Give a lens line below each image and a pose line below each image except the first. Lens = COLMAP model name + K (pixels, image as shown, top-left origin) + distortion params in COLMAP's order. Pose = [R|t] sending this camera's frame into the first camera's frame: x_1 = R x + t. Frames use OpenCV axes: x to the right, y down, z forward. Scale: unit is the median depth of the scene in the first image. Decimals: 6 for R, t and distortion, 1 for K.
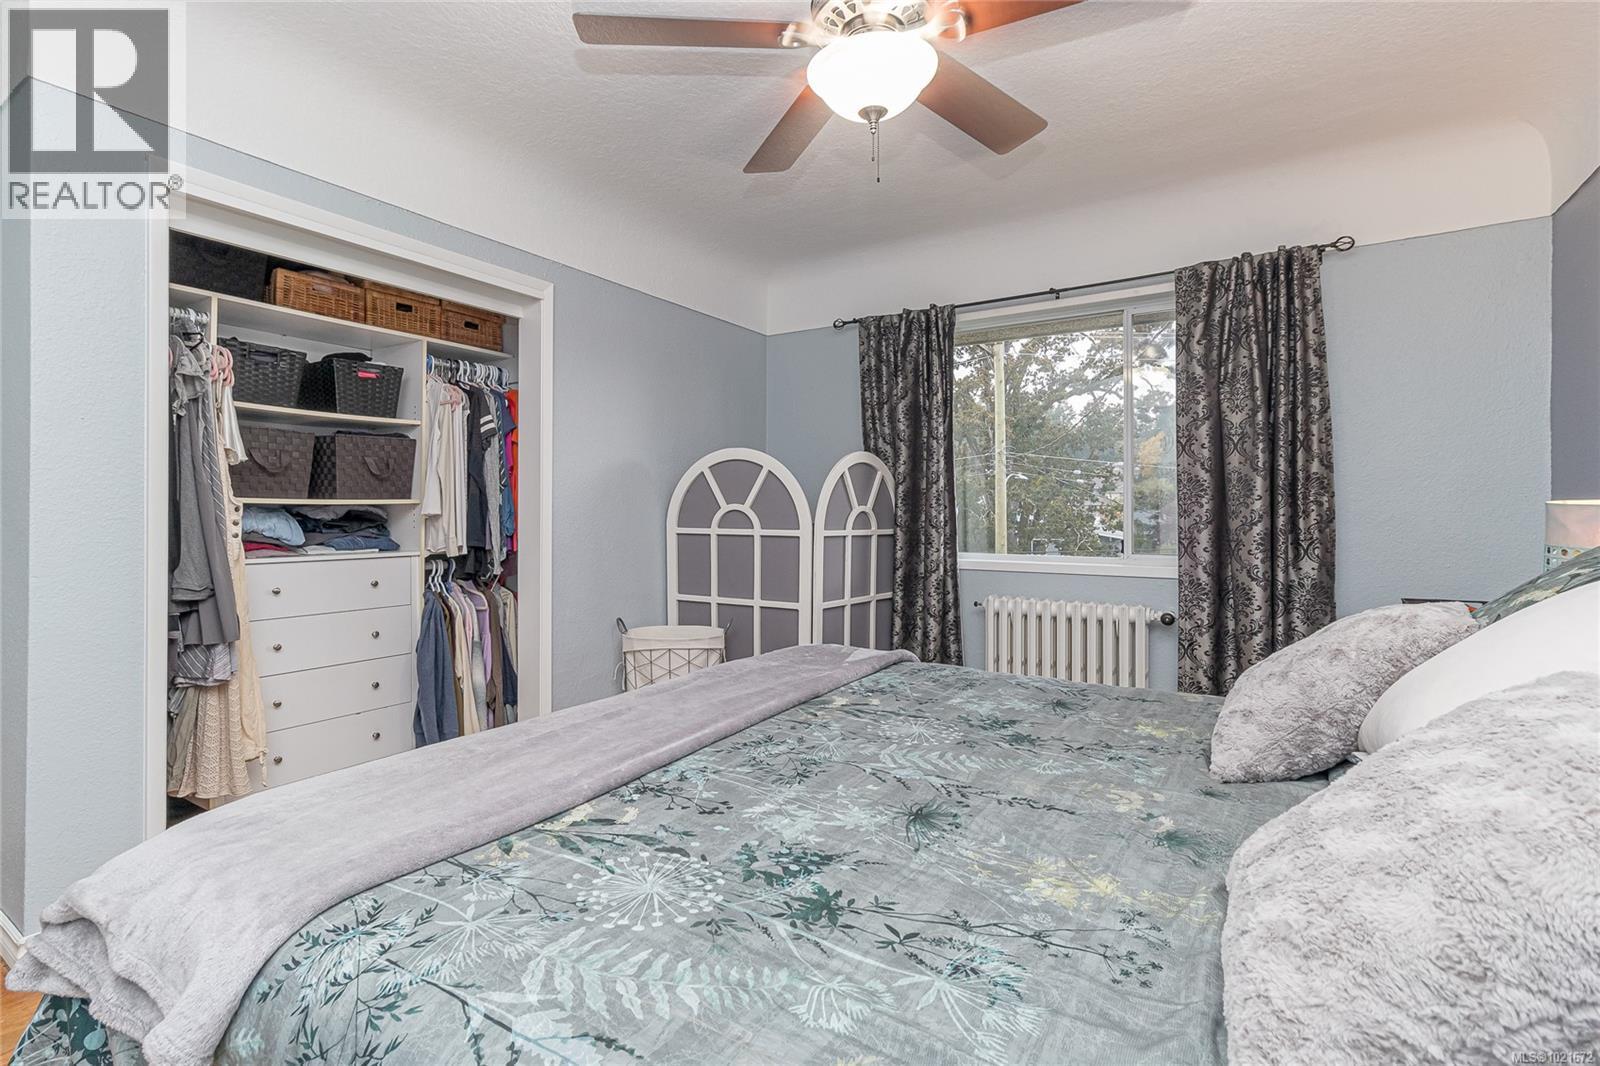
lens RADIAL K [[768.4, 0, 797.3], [0, 768.4, 546.7], [0, 0, 1]] dist [0.001108, 0.000157]
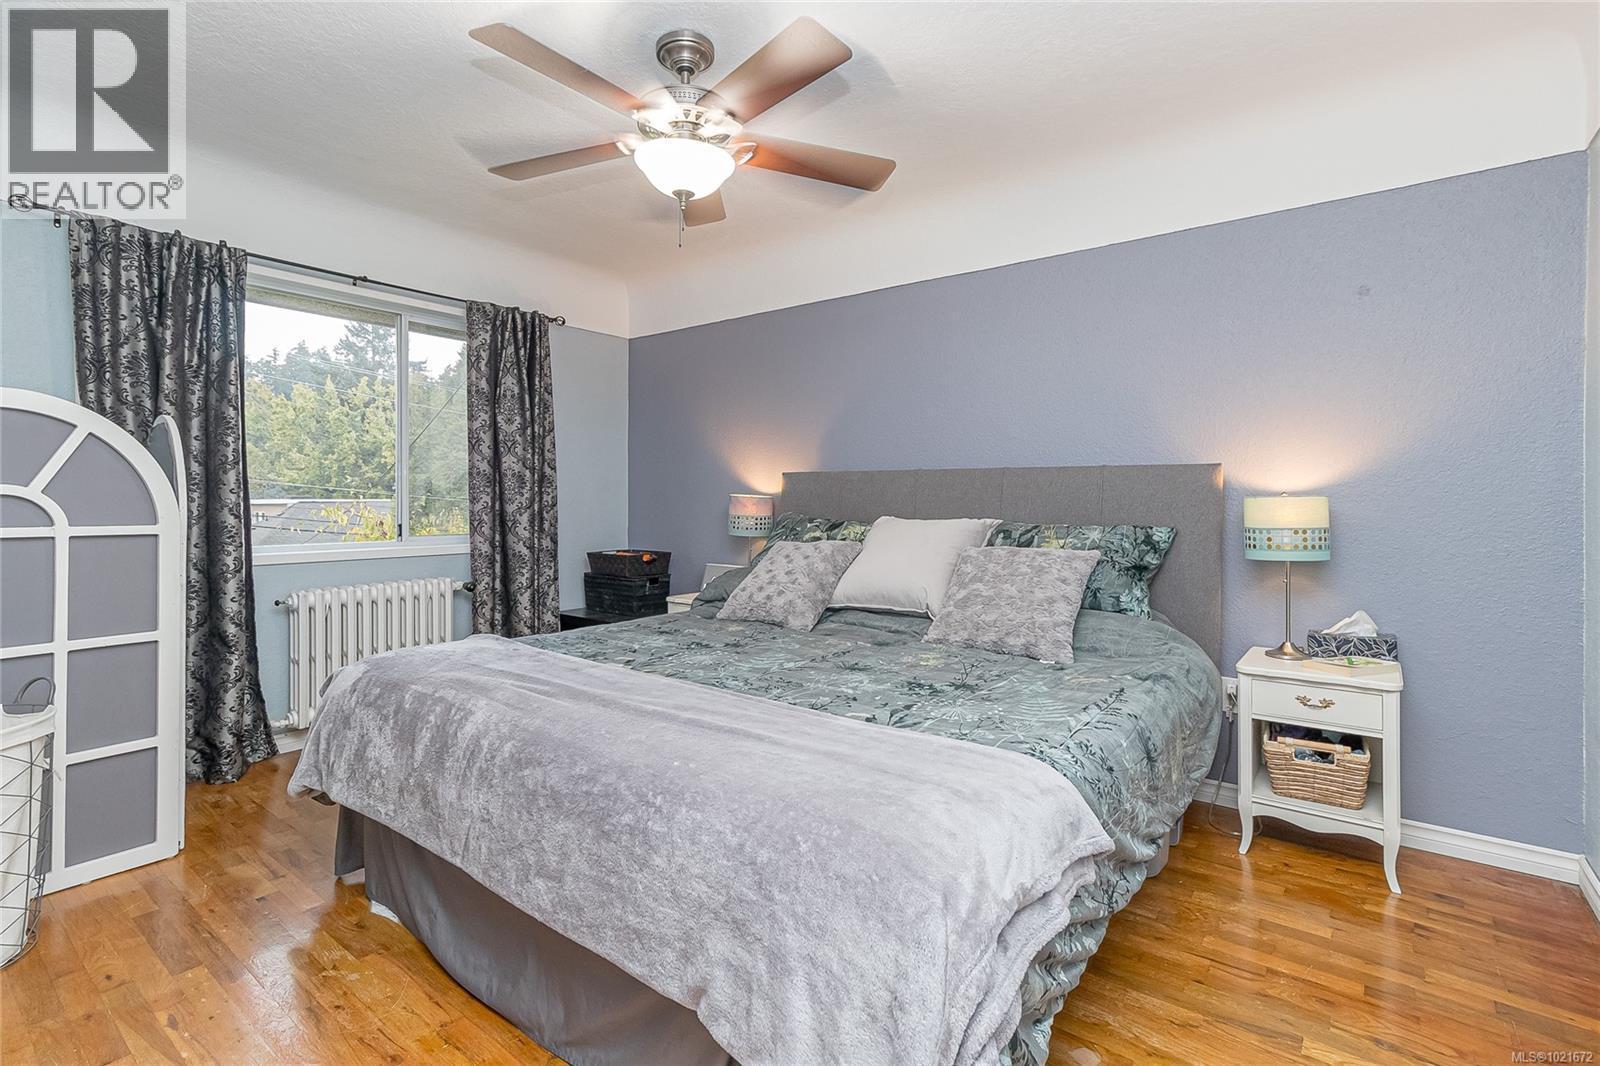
lens RADIAL K [[737.5, 0, 780.5], [0, 737.5, 534.4], [0, 0, 1]] dist [0.003301, 0.000130]
pose [[0.092899, -0.048350, 0.994501, -0.633329], [0.039302, 0.998220, 0.044860, -0.022164], [-0.994900, 0.034918, 0.094634, 0.400315]]
